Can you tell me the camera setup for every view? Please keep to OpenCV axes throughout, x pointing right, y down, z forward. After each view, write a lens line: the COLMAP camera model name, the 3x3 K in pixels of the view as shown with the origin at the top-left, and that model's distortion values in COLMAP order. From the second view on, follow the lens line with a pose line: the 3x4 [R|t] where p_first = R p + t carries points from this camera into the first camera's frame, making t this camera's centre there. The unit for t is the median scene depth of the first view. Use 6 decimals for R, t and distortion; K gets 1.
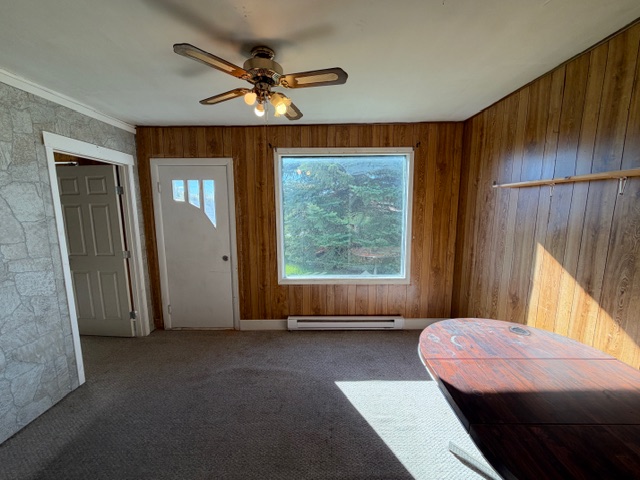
lens RADIAL K [[255.5, 0, 318.4], [0, 255.5, 239.0], [0, 0, 1]] dist [-0.002407, 0.000045]
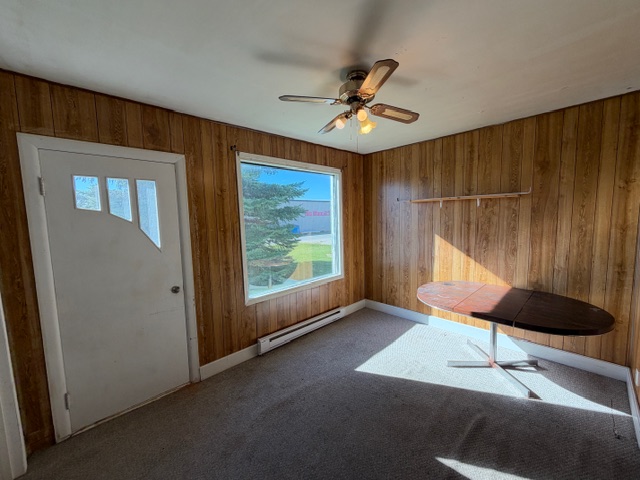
lens RADIAL K [[255.5, 0, 318.8], [0, 255.5, 239.0], [0, 0, 1]] dist [-0.002407, 0.000045]
pose [[0.711183, -0.074369, 0.699062, -0.604699], [0.110294, 0.993878, -0.006473, -0.018589], [-0.694301, 0.081706, 0.715032, 0.196953]]
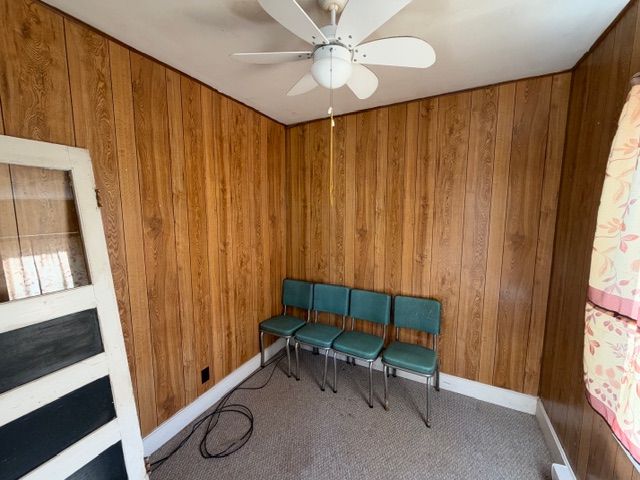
lens RADIAL K [[255.5, 0, 321.5], [0, 255.5, 241.5], [0, 0, 1]] dist [-0.002407, 0.000045]
pose [[0.469522, -0.090510, 0.878269, -0.235064], [0.108755, 0.993085, 0.044202, 0.147695], [-0.876197, 0.074762, 0.476119, 0.444072]]
